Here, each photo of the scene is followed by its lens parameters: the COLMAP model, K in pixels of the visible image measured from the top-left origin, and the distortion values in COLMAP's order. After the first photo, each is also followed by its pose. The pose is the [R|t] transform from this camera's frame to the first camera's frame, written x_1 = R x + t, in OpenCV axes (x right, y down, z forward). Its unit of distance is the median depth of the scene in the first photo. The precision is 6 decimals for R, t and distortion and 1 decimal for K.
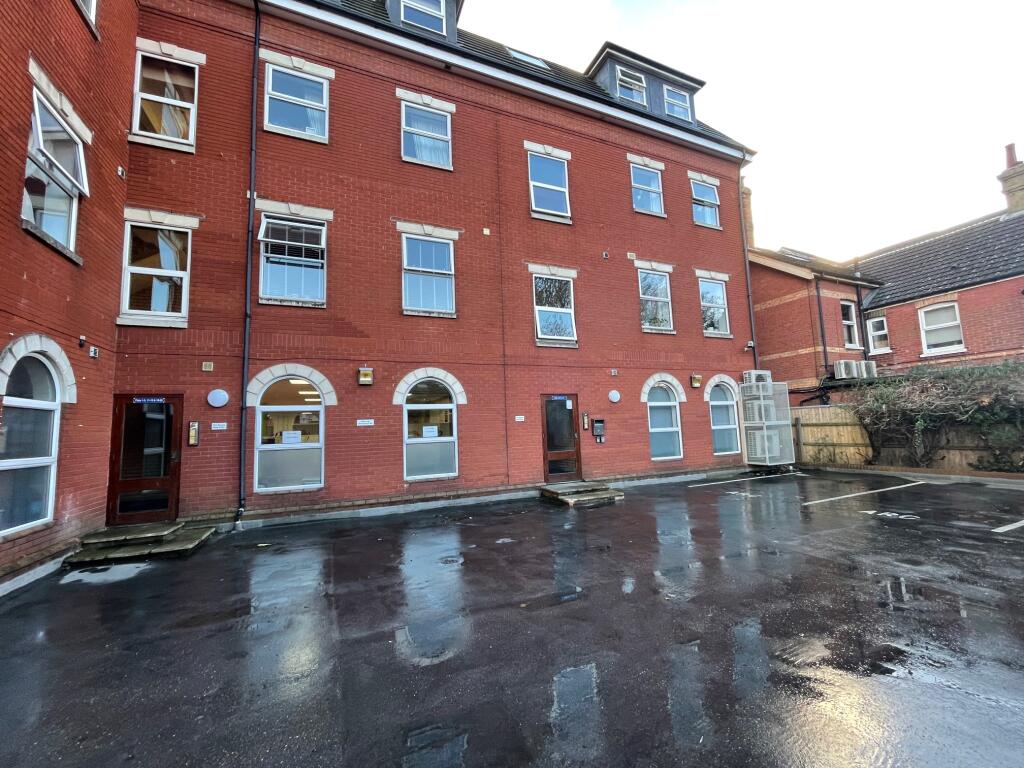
lens RADIAL K [[416.7, 0, 513.9], [0, 416.7, 386.2], [0, 0, 1]] dist [0.000000, 0.000080]
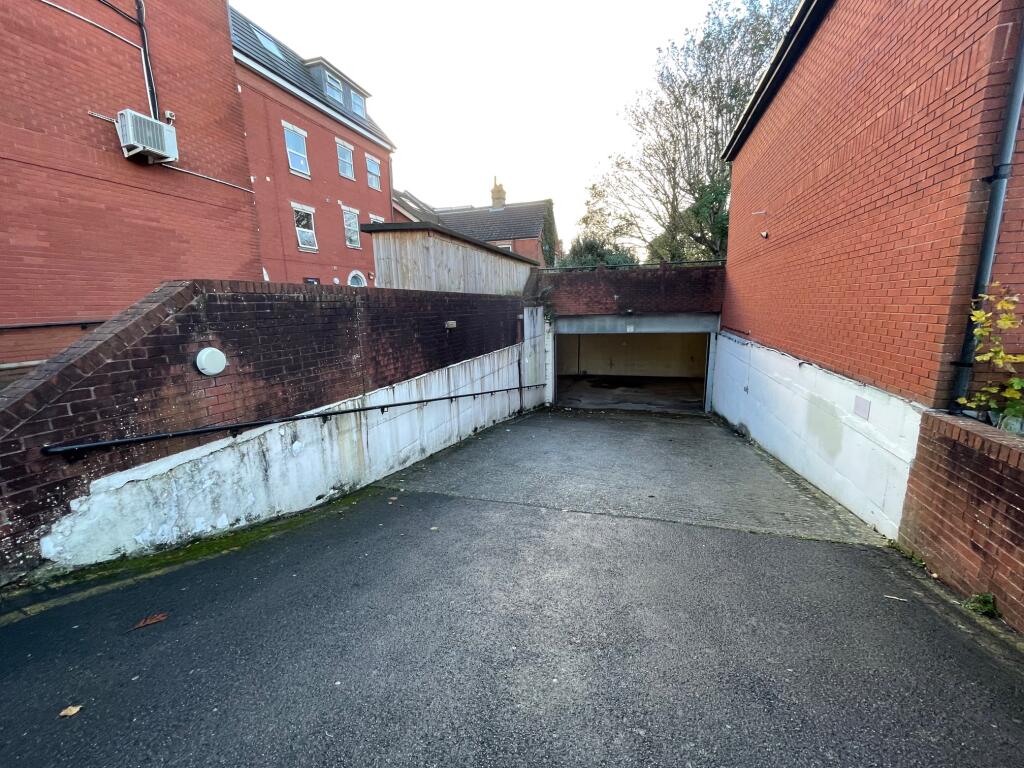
lens RADIAL K [[416.7, 0, 513.3], [0, 416.7, 383.4], [0, 0, 1]] dist [0.000000, 0.000080]
pose [[0.654732, -0.118980, 0.746438, -0.673513], [-0.075648, 0.972260, 0.221330, -0.004249], [-0.752066, -0.201379, 0.627570, -0.869749]]
